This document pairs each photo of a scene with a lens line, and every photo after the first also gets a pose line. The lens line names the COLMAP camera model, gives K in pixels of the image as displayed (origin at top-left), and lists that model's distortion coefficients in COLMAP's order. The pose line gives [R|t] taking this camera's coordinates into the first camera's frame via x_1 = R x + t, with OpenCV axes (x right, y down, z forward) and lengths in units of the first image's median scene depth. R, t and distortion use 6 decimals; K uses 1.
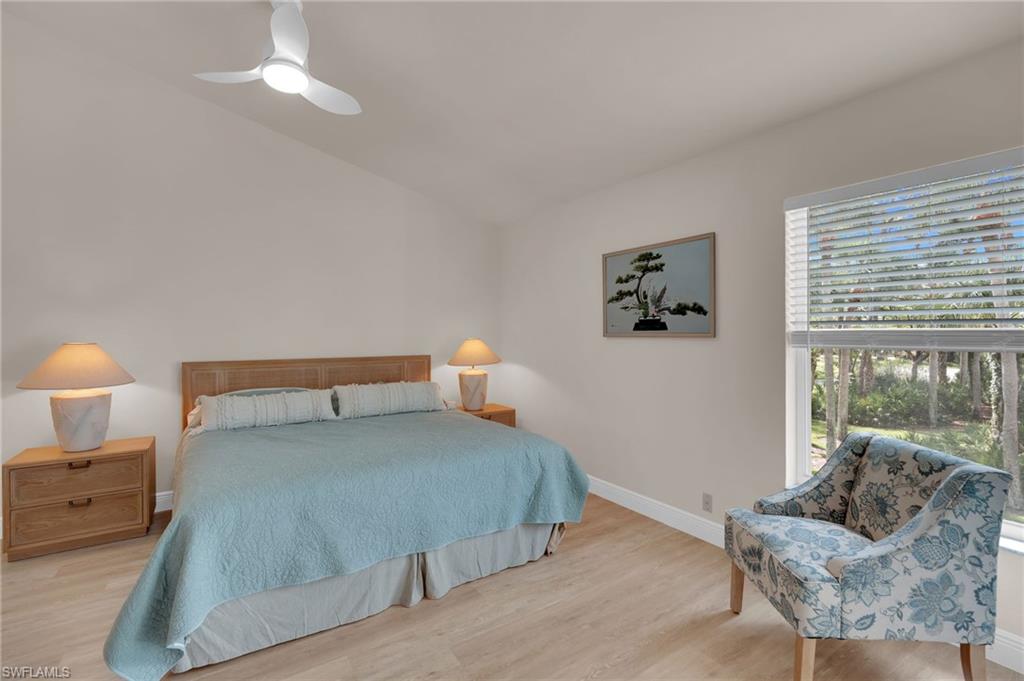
lens RADIAL K [[453.9, 0, 512.0], [0, 453.9, 340.5], [0, 0, 1]] dist [-0.001106, 0.000009]
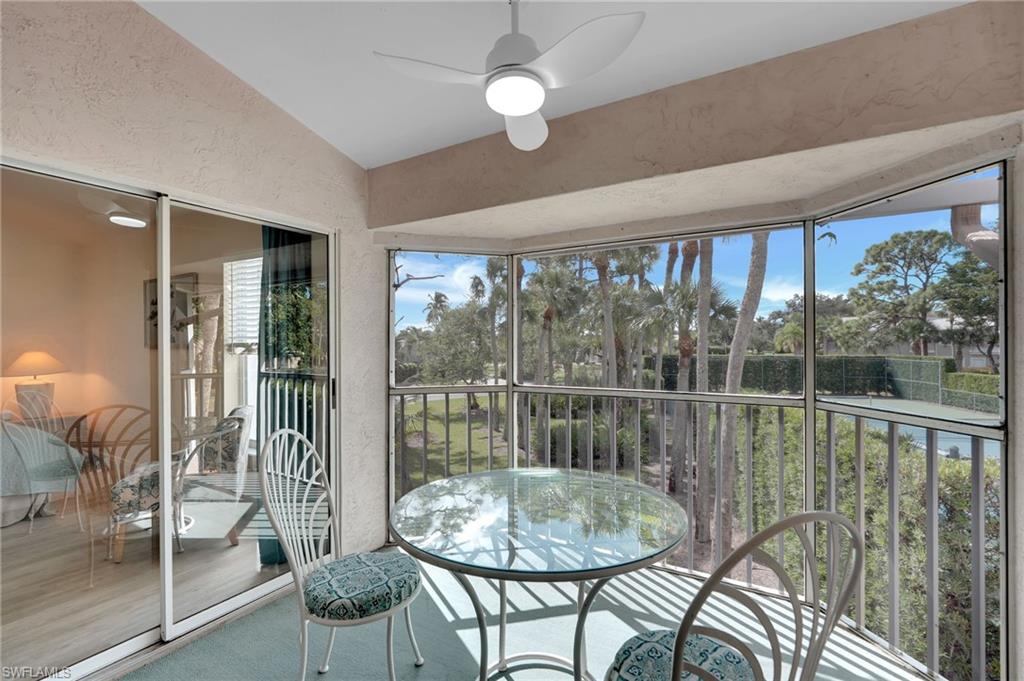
lens RADIAL K [[462.8, 0, 512.0], [0, 462.8, 340.5], [0, 0, 1]] dist [-0.000487, -0.000033]
pose [[0.895888, 0.000458, 0.444281, 0.777182], [0.008784, 0.999786, -0.018743, 0.008699], [-0.444194, 0.020694, 0.895692, -0.790403]]
